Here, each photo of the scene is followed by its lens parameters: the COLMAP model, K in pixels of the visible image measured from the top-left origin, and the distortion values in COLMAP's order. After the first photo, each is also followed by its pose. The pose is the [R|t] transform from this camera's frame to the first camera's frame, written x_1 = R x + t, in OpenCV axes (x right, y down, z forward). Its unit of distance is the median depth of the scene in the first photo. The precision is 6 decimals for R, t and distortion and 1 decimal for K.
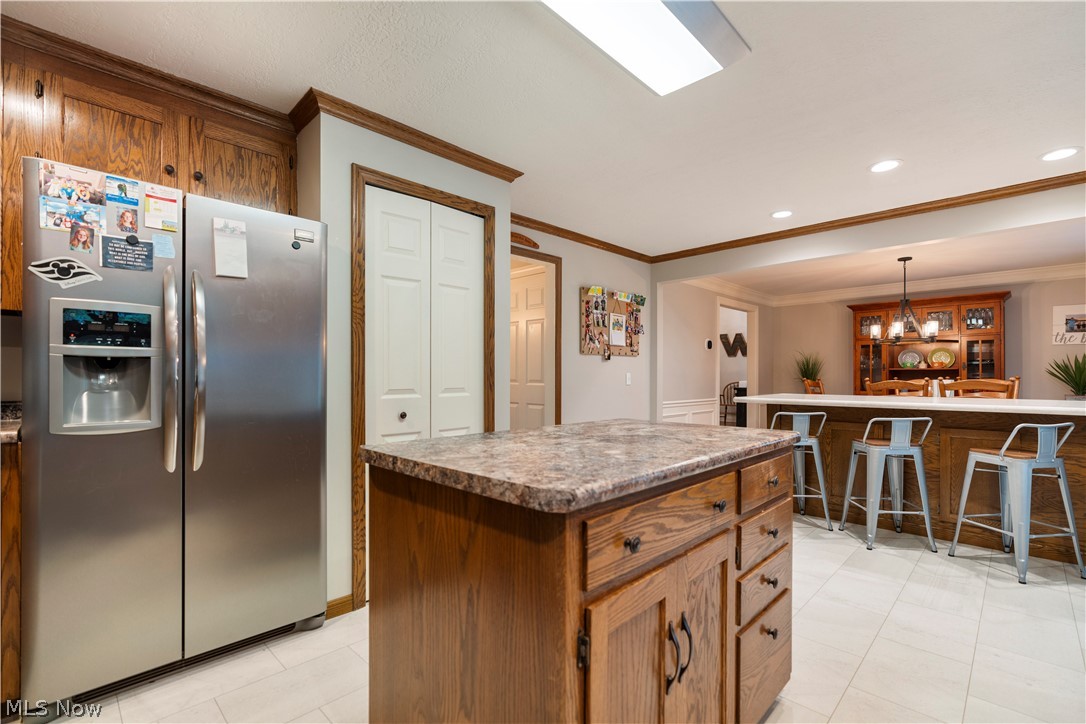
lens RADIAL K [[489.1, 0, 547.3], [0, 489.1, 375.2], [0, 0, 1]] dist [-0.004458, -0.000473]
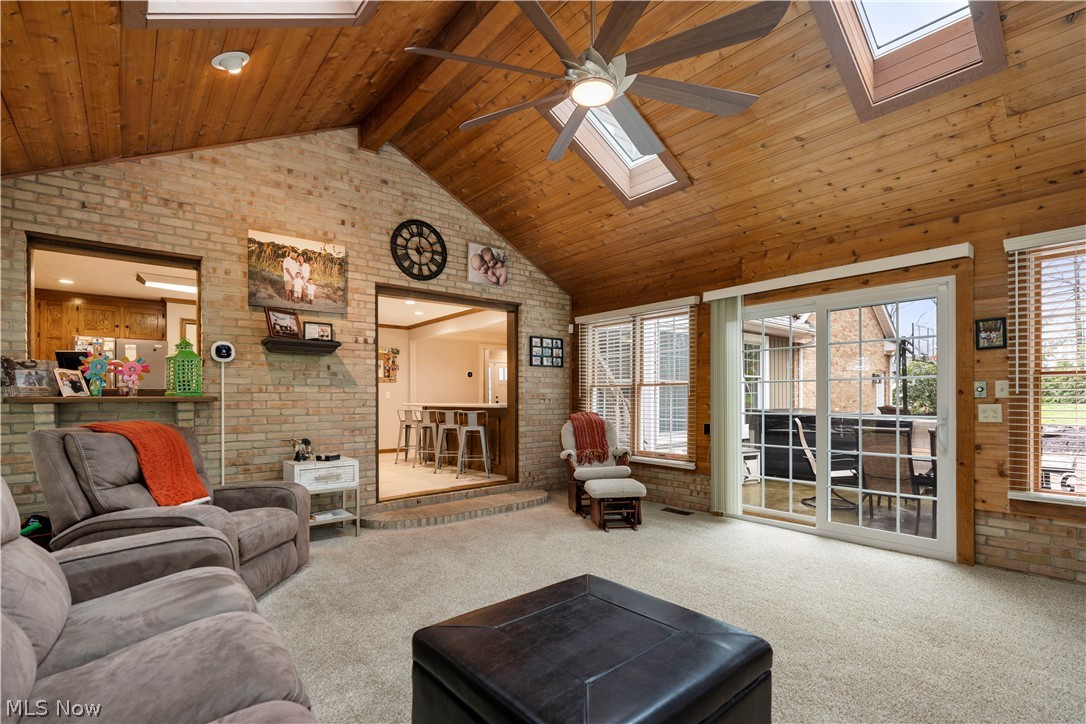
lens RADIAL K [[493.9, 0, 544.2], [0, 493.9, 397.1], [0, 0, 1]] dist [-0.002405, 0.000088]
pose [[0.995165, -0.004241, -0.098128, 1.774406], [0.004112, 0.999990, -0.001515, 0.041346], [0.098134, 0.001104, 0.995173, -1.478074]]
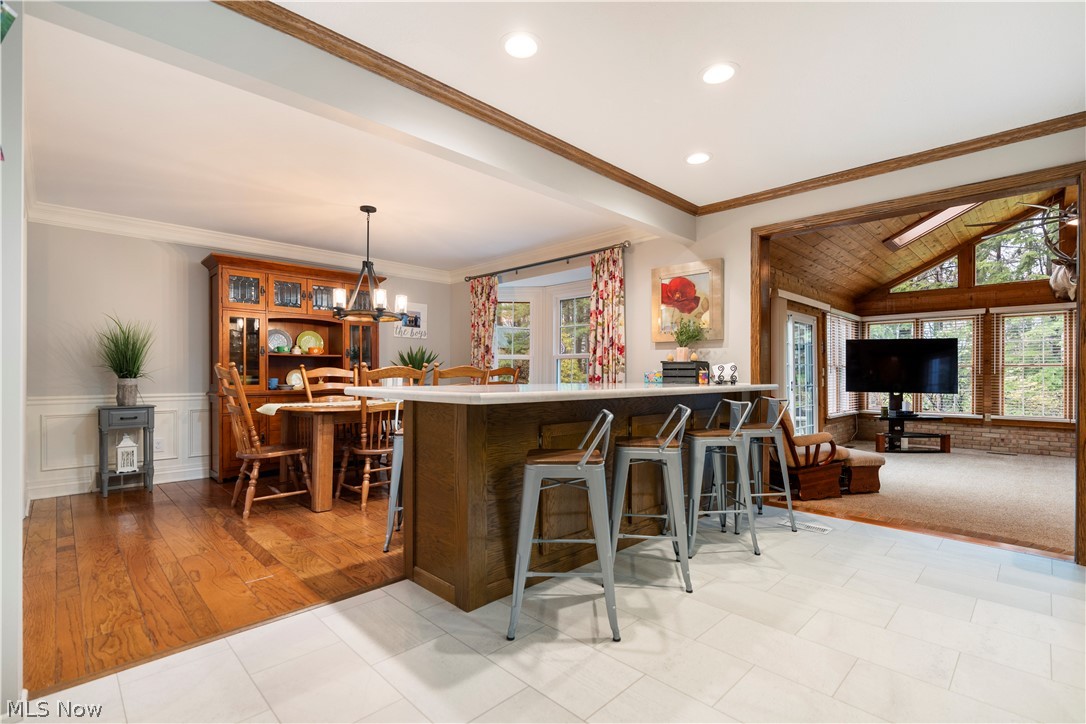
lens RADIAL K [[499.0, 0, 549.1], [0, 499.0, 376.7], [0, 0, 1]] dist [-0.003239, -0.000069]
pose [[0.014281, -0.005142, 0.999885, -0.091369], [-0.001887, 0.999985, 0.005169, 0.040553], [-0.999896, -0.001961, 0.014272, 1.384895]]
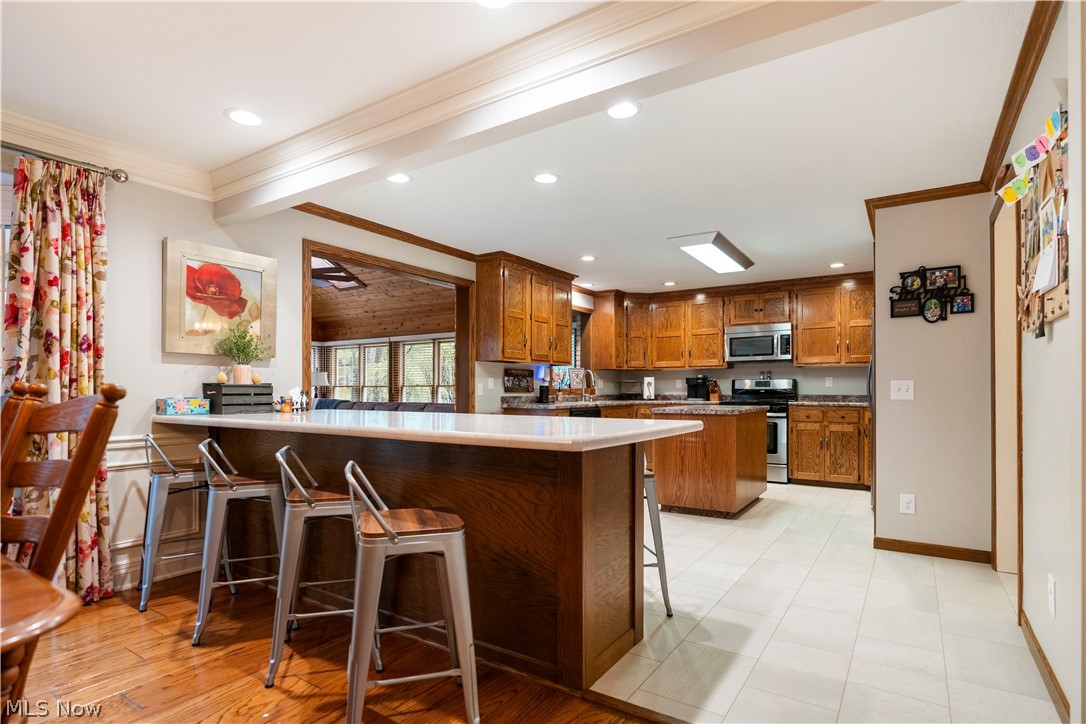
lens RADIAL K [[559.9, 0, 548.2], [0, 559.9, 389.6], [0, 0, 1]] dist [-0.002076, -0.000119]
pose [[-0.982034, -0.000312, -0.188704, 1.004854], [-0.000216, 1.000000, -0.000531, 0.014782], [0.188704, -0.000481, -0.982034, 2.378731]]
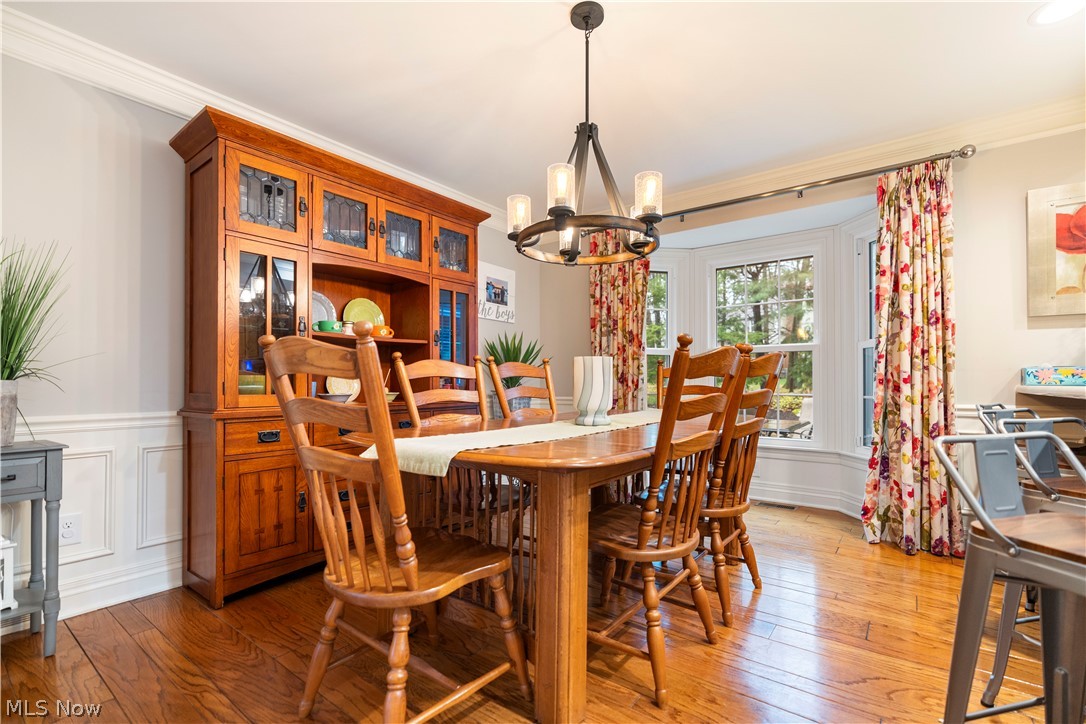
lens RADIAL K [[489.1, 0, 547.3], [0, 489.1, 375.2], [0, 0, 1]] dist [-0.004458, -0.000473]
pose [[-0.124544, 0.013398, 0.992124, 0.757830], [0.001235, 0.999910, -0.013348, 0.059622], [-0.992213, -0.000437, -0.124549, 2.109902]]
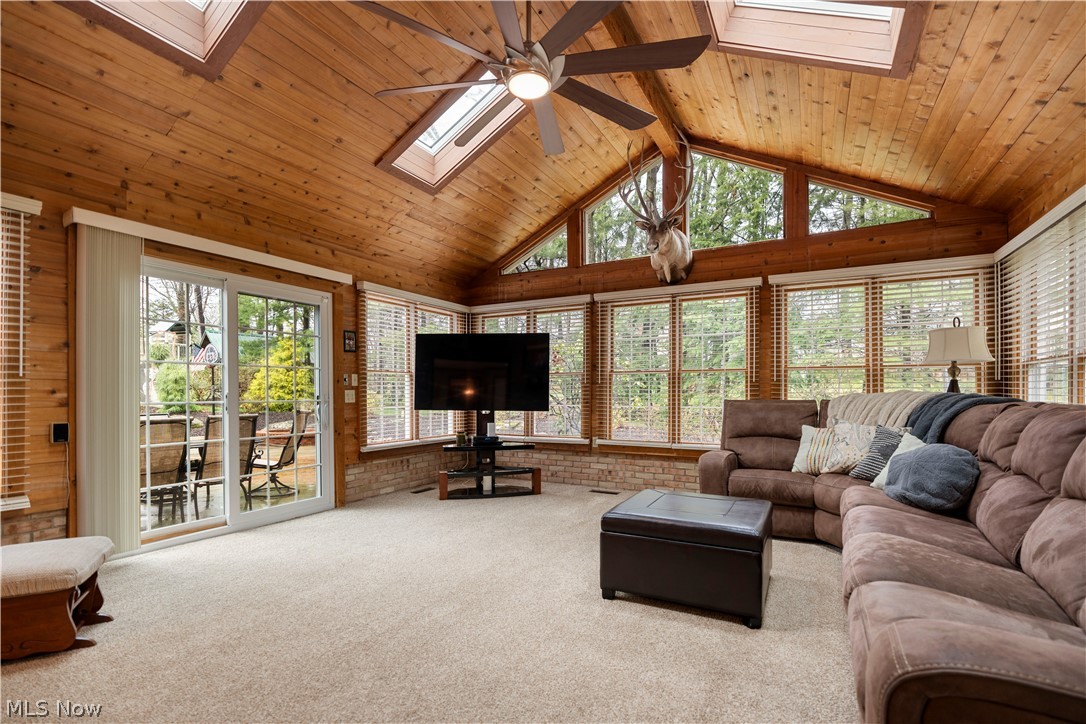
lens RADIAL K [[493.9, 0, 544.2], [0, 493.9, 397.1], [0, 0, 1]] dist [-0.002405, 0.000088]
pose [[-0.269817, -0.008166, 0.962877, 0.817955], [0.000641, 0.999962, 0.008661, 0.072785], [-0.962911, 0.002954, -0.269802, -0.285743]]
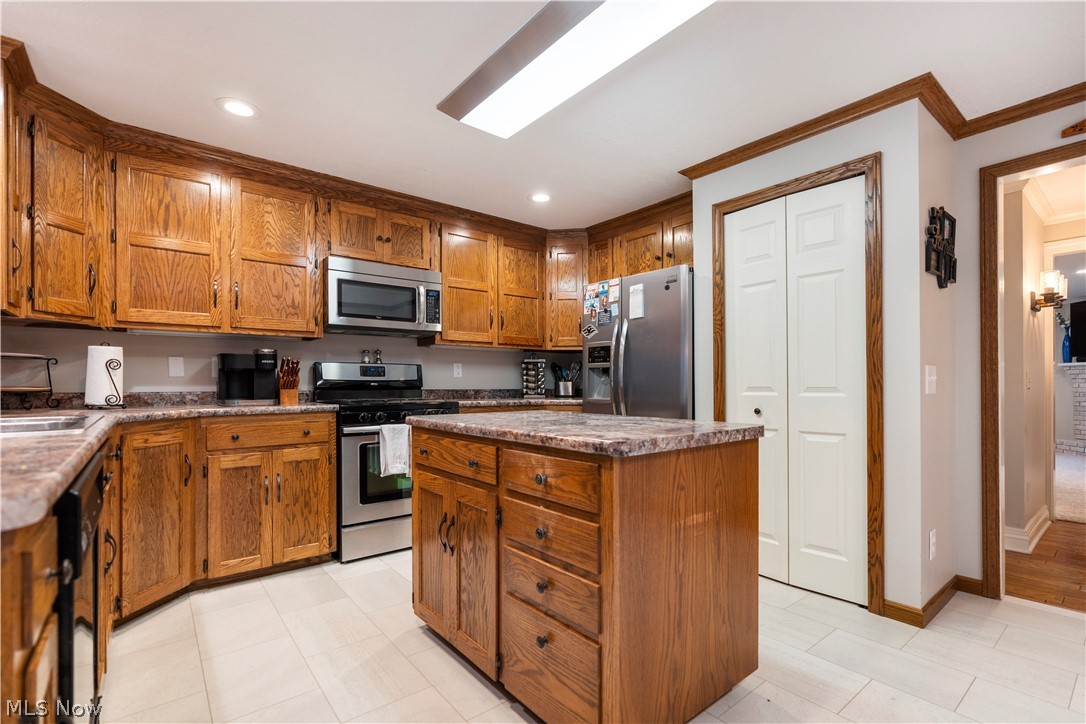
lens RADIAL K [[499.0, 0, 549.1], [0, 499.0, 376.7], [0, 0, 1]] dist [-0.003239, -0.000069]
pose [[-0.120445, -0.015432, -0.992600, 0.791442], [0.000515, 0.999878, -0.015607, 0.021669], [0.992720, -0.002391, -0.120422, 0.636727]]
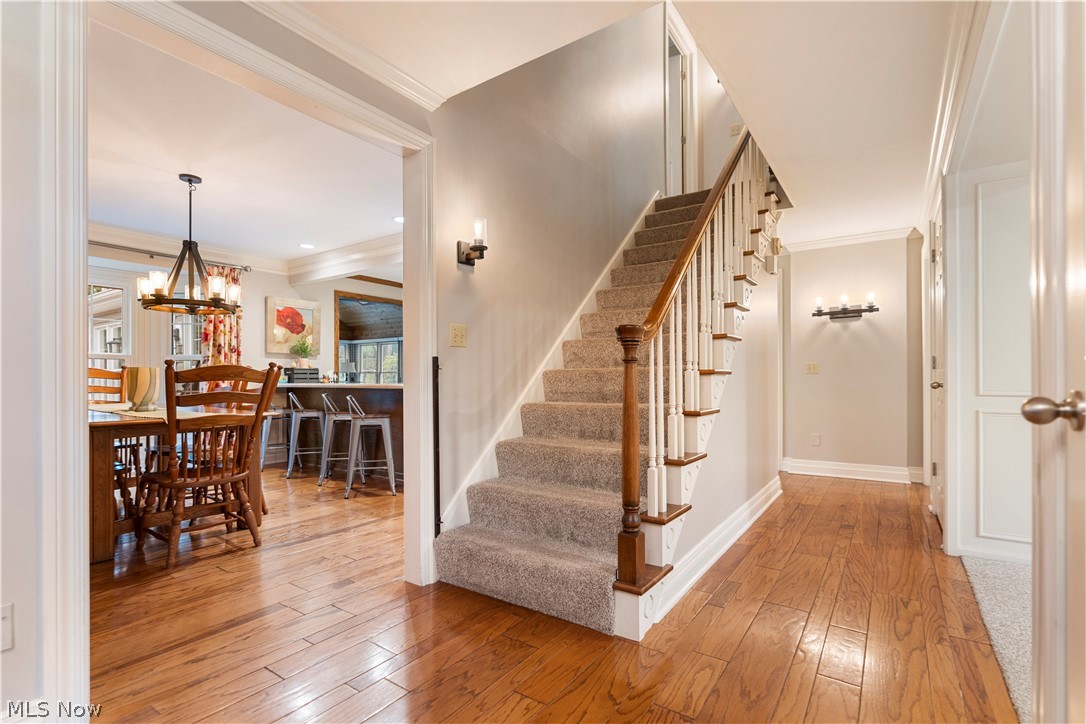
lens RADIAL K [[504.3, 0, 545.4], [0, 504.3, 379.1], [0, 0, 1]] dist [-0.003372, -0.000296]
pose [[-0.986537, 0.002301, -0.163524, 0.750523], [0.002110, 0.999997, 0.001342, 0.048846], [0.163527, 0.000979, -0.986538, 3.395620]]
